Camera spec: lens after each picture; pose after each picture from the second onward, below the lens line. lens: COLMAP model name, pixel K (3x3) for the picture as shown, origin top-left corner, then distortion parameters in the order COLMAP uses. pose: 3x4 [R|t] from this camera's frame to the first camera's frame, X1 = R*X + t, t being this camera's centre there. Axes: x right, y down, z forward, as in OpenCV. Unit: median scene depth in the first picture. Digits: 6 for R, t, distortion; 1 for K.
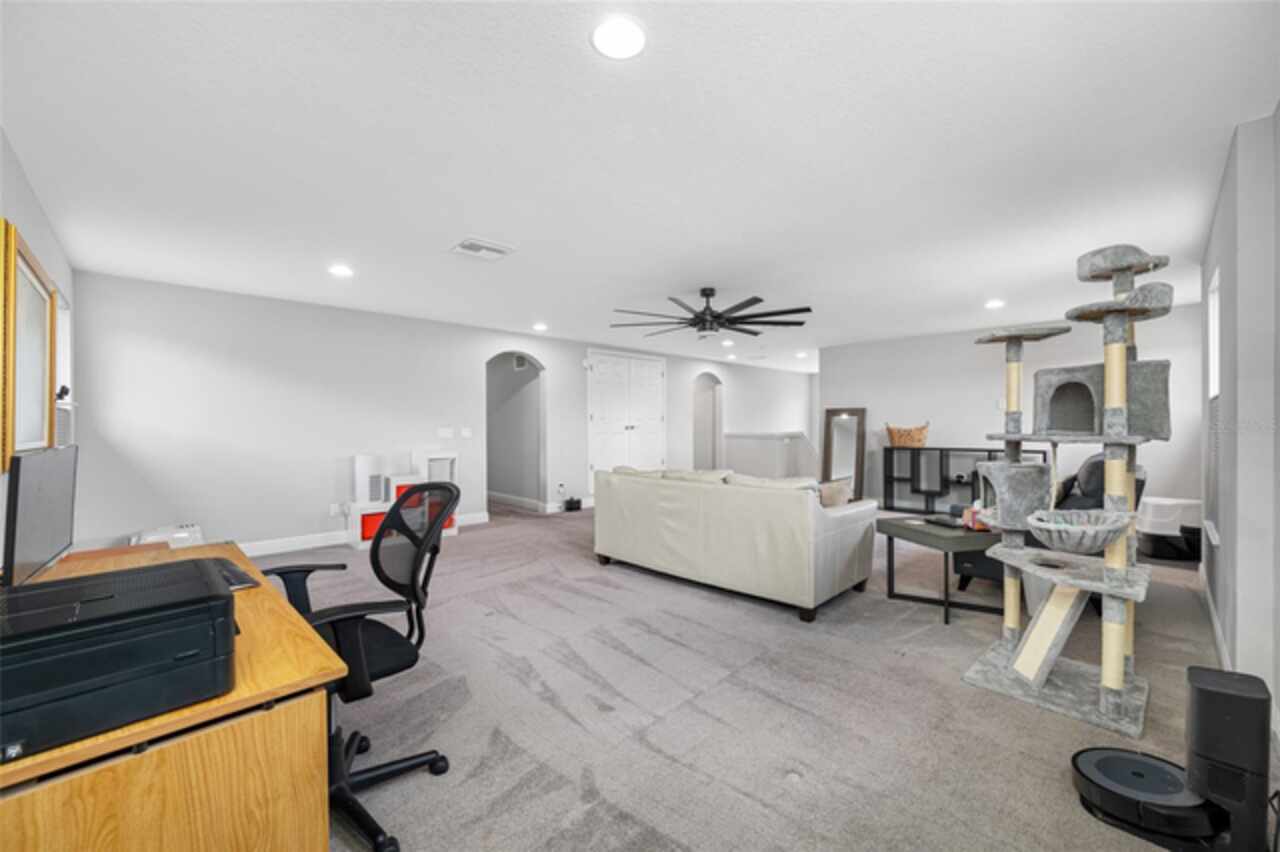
lens RADIAL K [[510.4, 0, 641.9], [0, 510.4, 424.2], [0, 0, 1]] dist [0.002255, -0.000066]
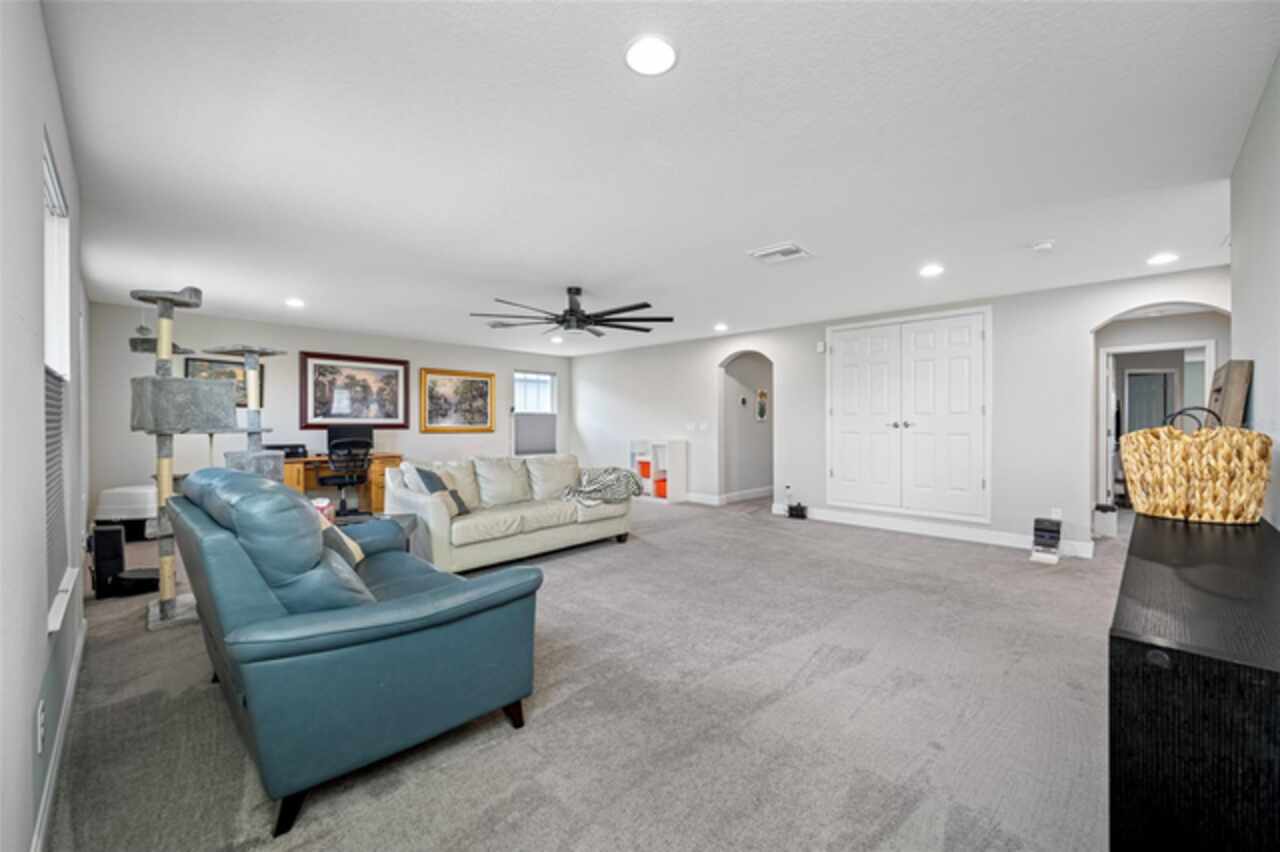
lens RADIAL K [[510.4, 0, 642.4], [0, 510.4, 423.7], [0, 0, 1]] dist [0.002255, -0.000066]
pose [[0.018093, 0.005192, -0.999823, 0.723865], [-0.001534, 0.999985, 0.005165, 0.002179], [0.999835, 0.001441, 0.018101, 0.700637]]
